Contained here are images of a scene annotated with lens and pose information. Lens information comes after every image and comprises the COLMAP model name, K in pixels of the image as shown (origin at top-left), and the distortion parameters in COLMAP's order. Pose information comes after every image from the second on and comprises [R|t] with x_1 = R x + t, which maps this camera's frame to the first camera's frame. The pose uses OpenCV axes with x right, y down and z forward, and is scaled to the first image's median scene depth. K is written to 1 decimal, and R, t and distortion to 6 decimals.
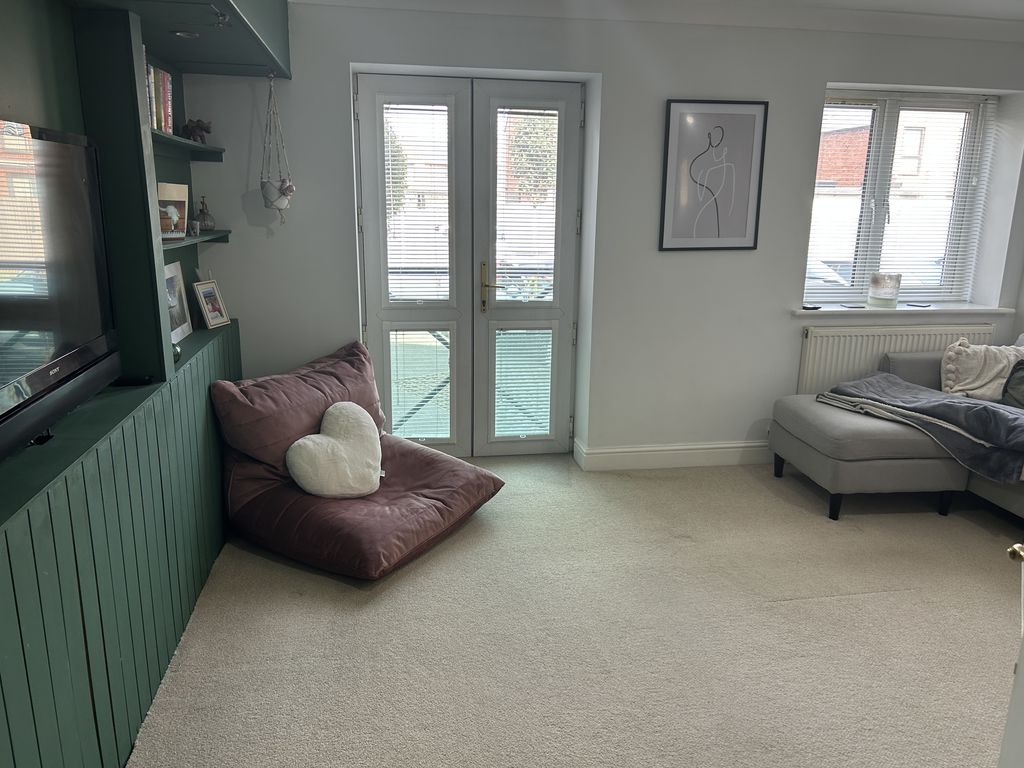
lens RADIAL K [[764.9, 0, 510.0], [0, 764.9, 381.3], [0, 0, 1]] dist [0.065028, -0.087122]
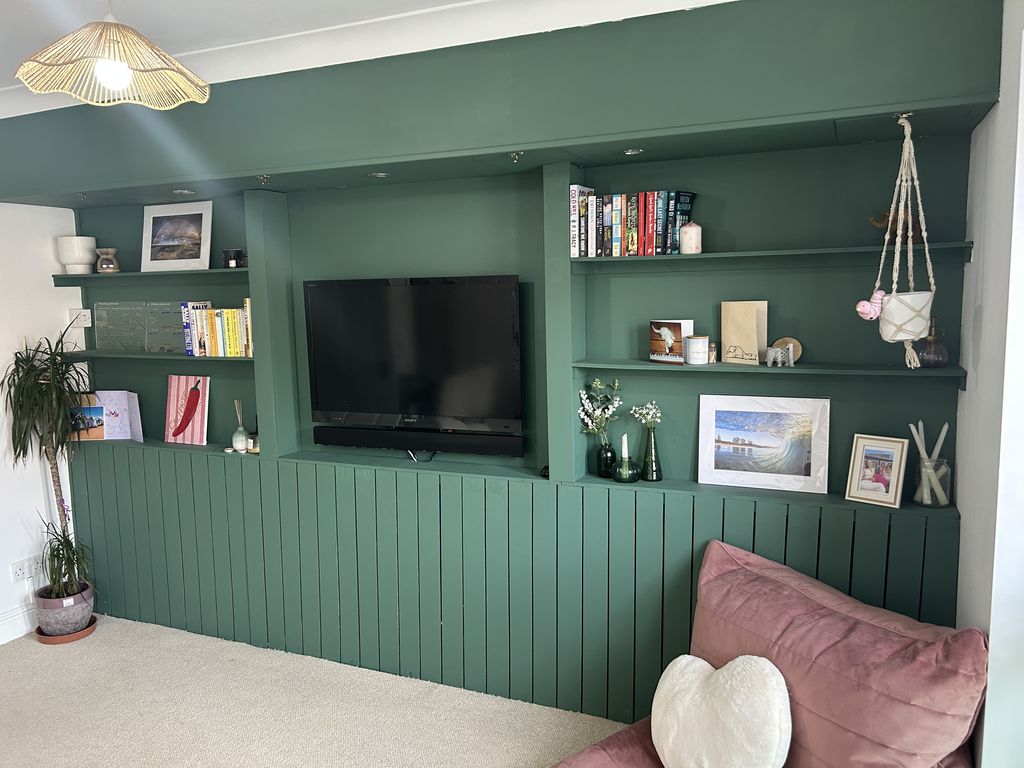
lens RADIAL K [[764.9, 0, 510.0], [0, 764.9, 381.3], [0, 0, 1]] dist [0.065028, -0.087122]
pose [[-0.553462, 0.088433, -0.828166, 0.301959], [-0.186909, 0.955797, 0.226973, -0.232711], [0.811631, 0.280413, -0.512468, 0.917326]]
